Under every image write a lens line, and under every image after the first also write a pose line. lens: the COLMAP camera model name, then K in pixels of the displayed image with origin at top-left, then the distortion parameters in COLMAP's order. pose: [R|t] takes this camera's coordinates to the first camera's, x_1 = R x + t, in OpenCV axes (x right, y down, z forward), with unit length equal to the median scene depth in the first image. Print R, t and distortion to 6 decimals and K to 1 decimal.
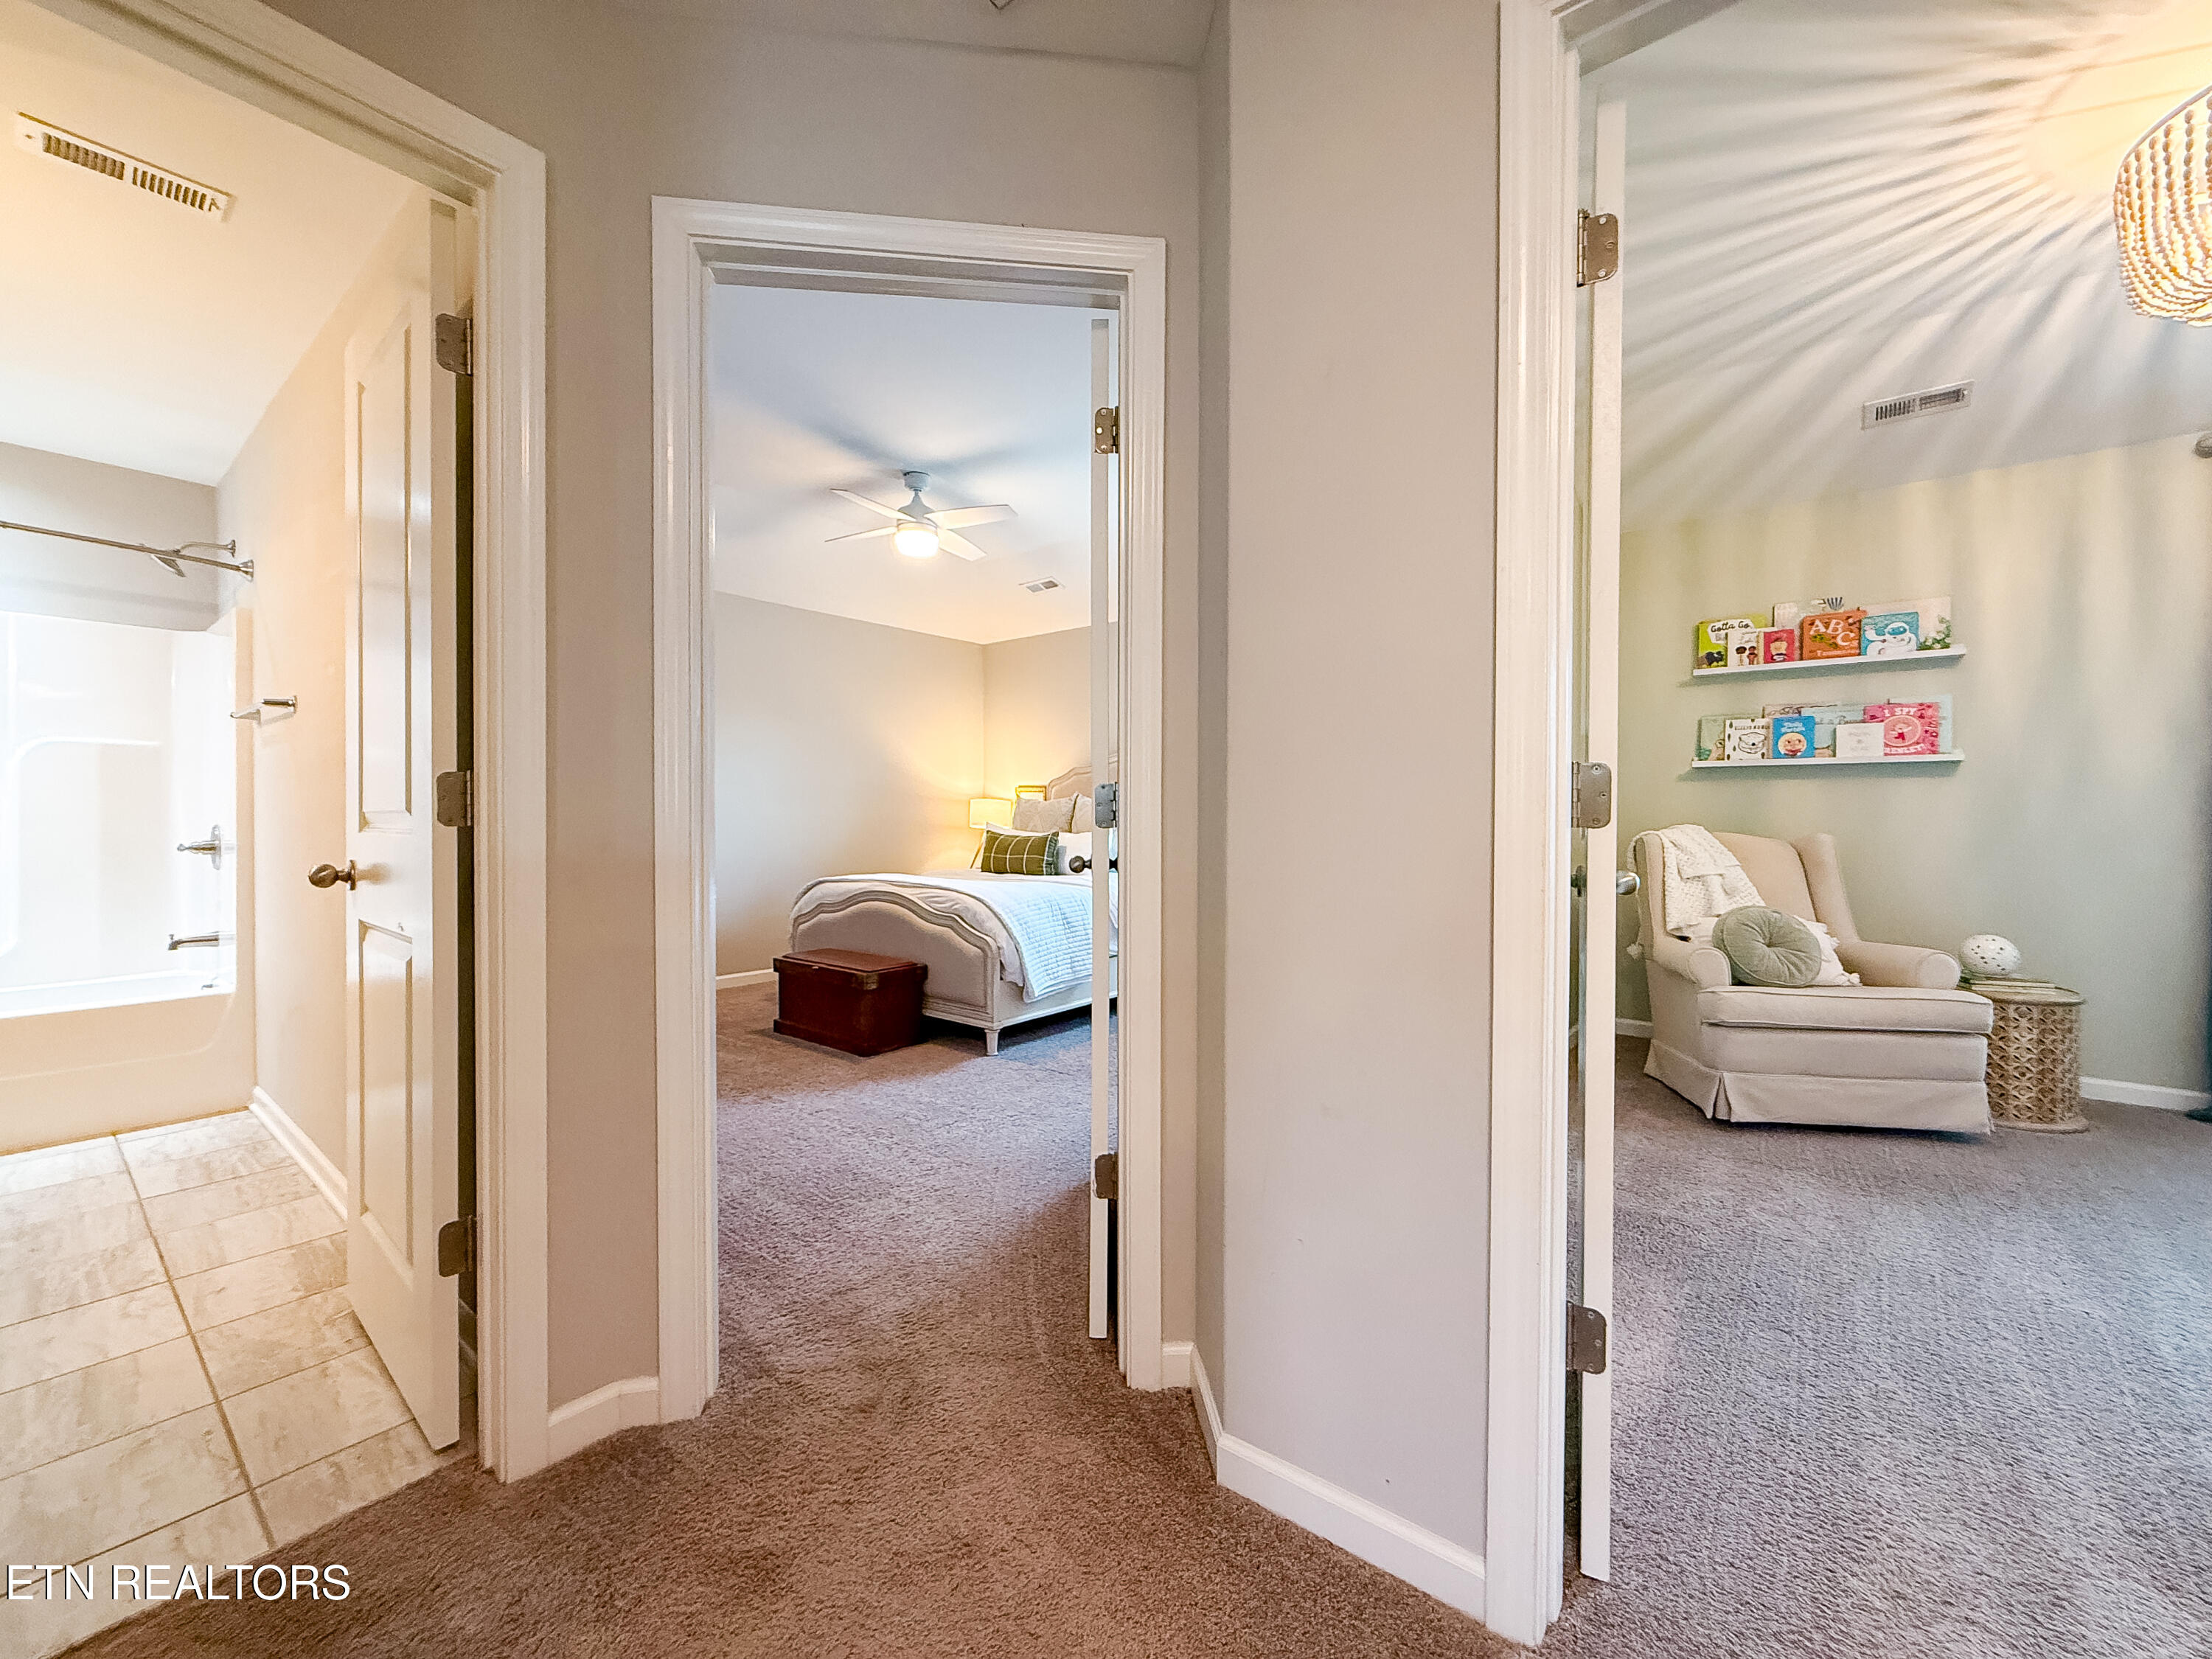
lens RADIAL K [[904.7, 0, 1098.8], [0, 904.7, 818.6], [0, 0, 1]] dist [-0.001193, 0.000540]
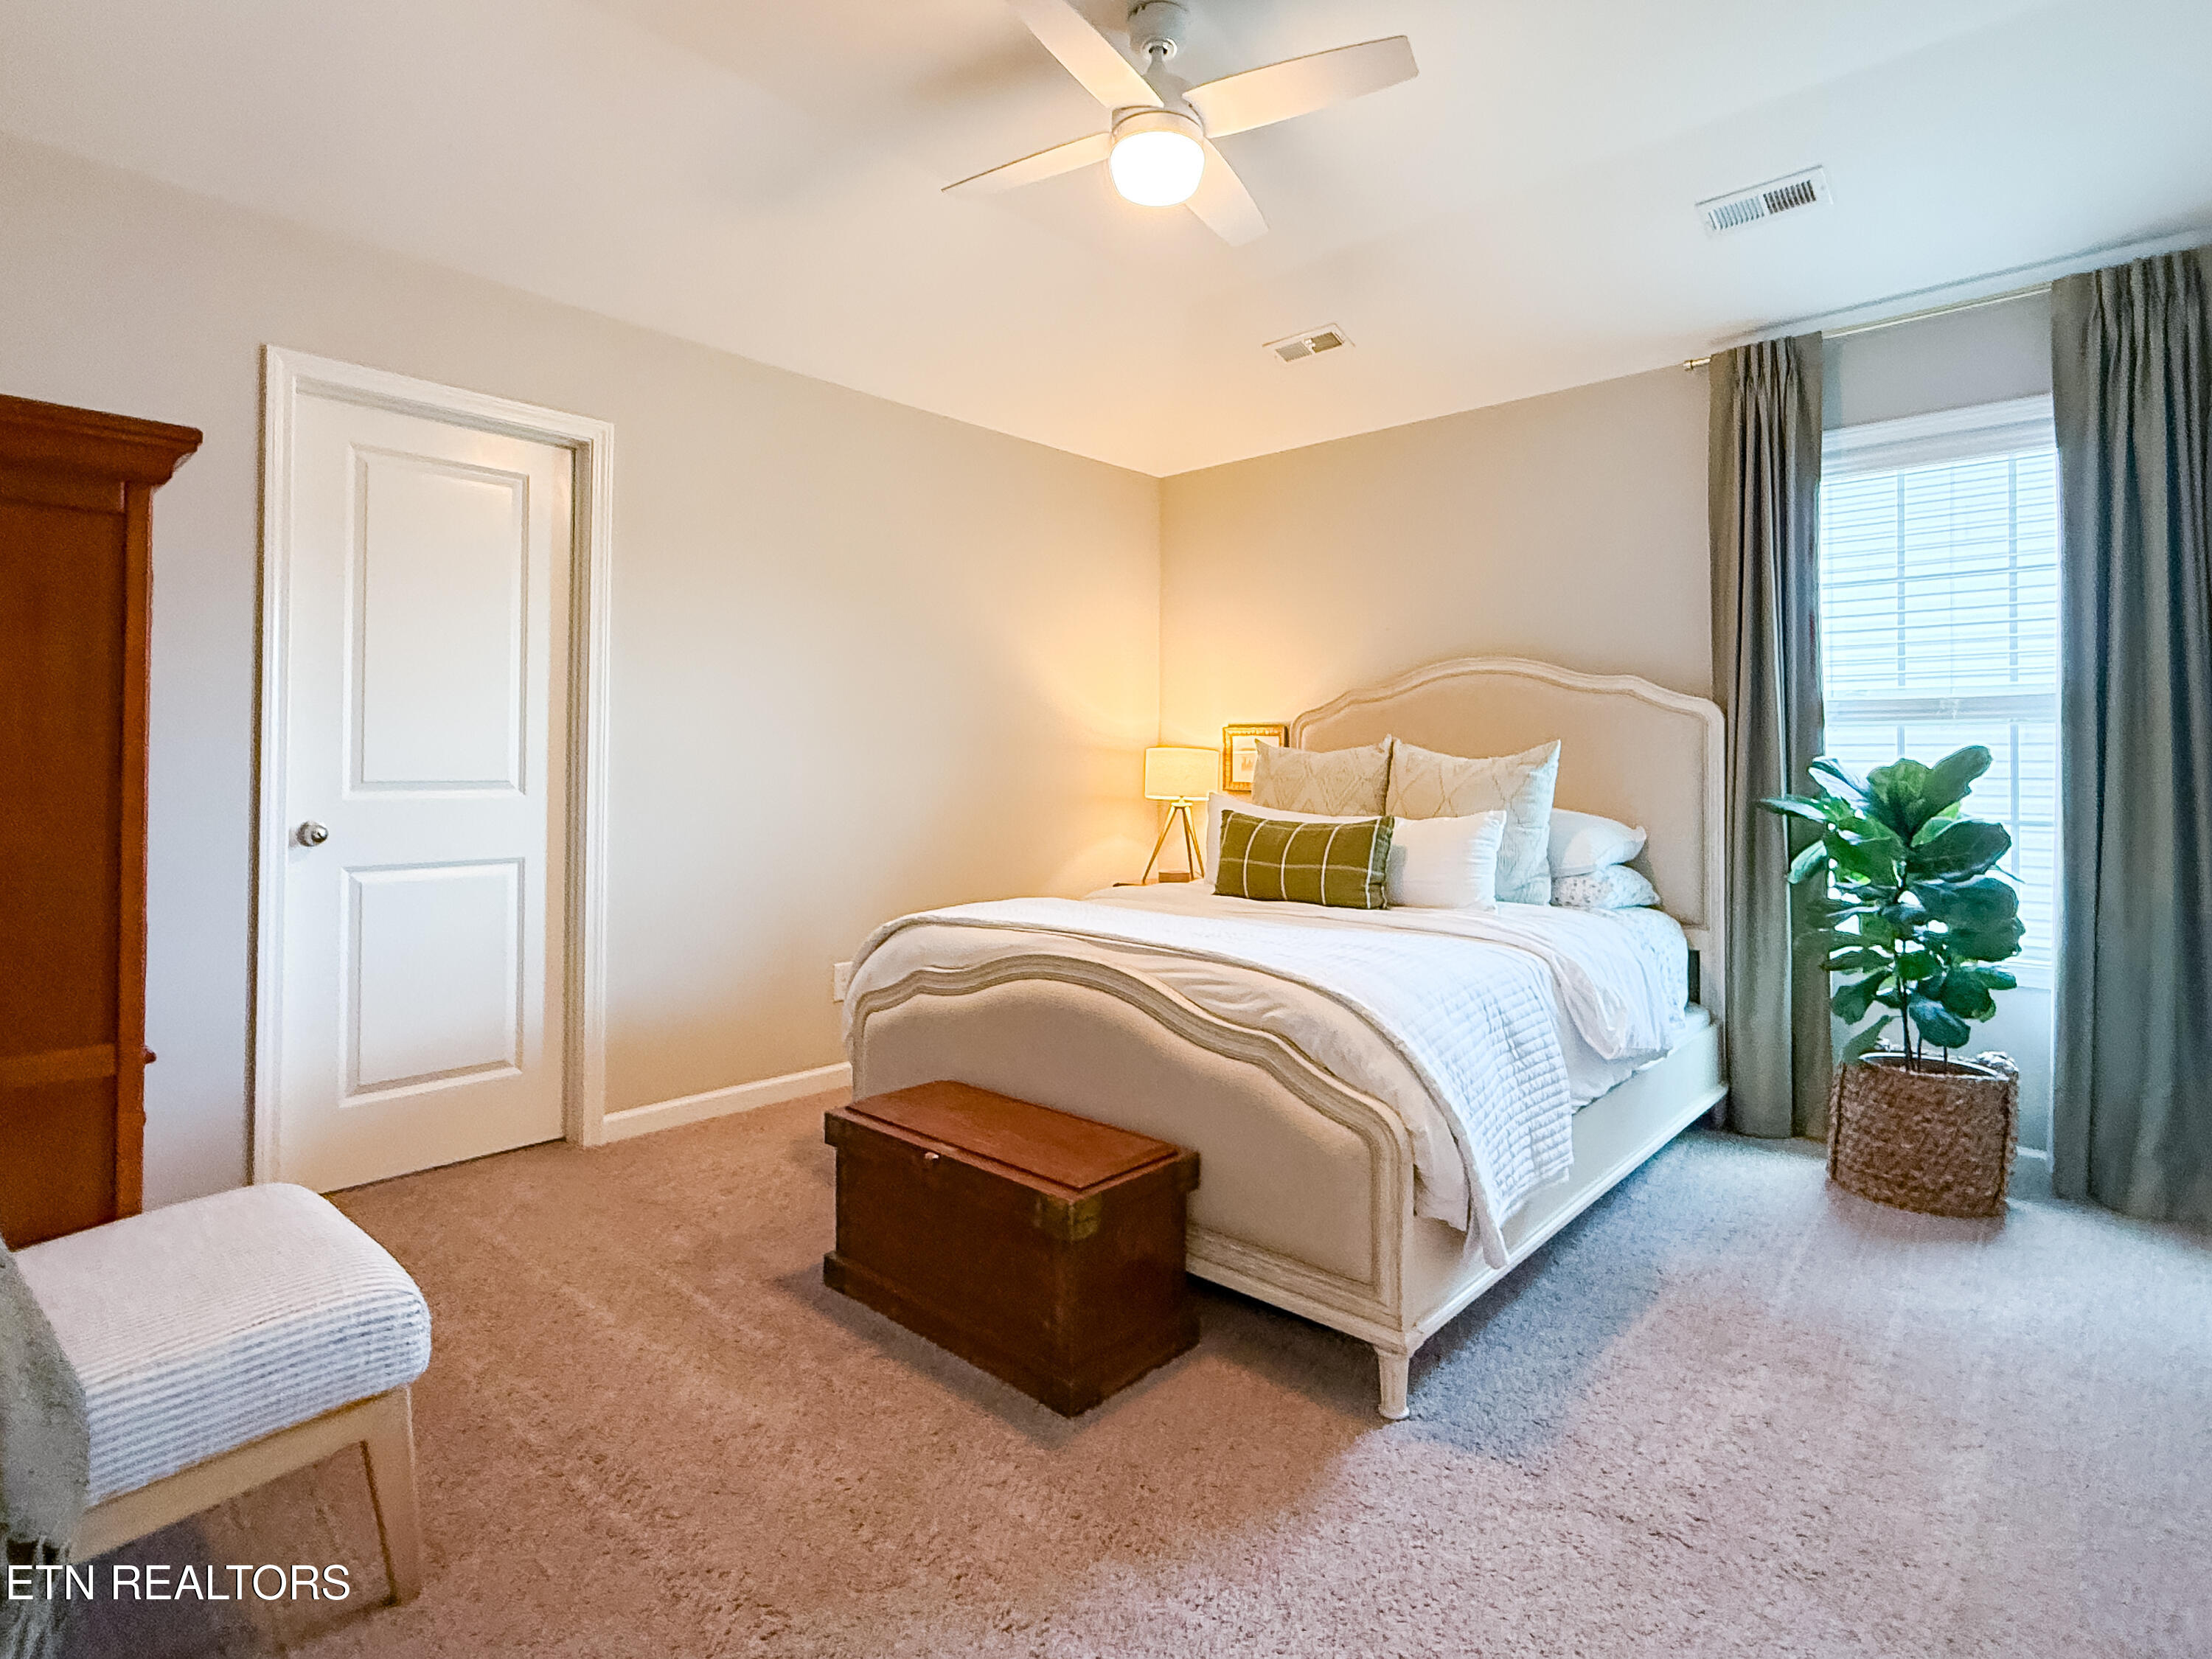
lens RADIAL K [[1150.6, 0, 1126.3], [0, 1150.6, 751.8], [0, 0, 1]] dist [-0.000801, 0.001180]
pose [[0.999038, 0.005562, -0.043488, -0.191730], [-0.006313, 0.999833, -0.017142, -0.010622], [0.043386, 0.017400, 0.998907, 0.451080]]
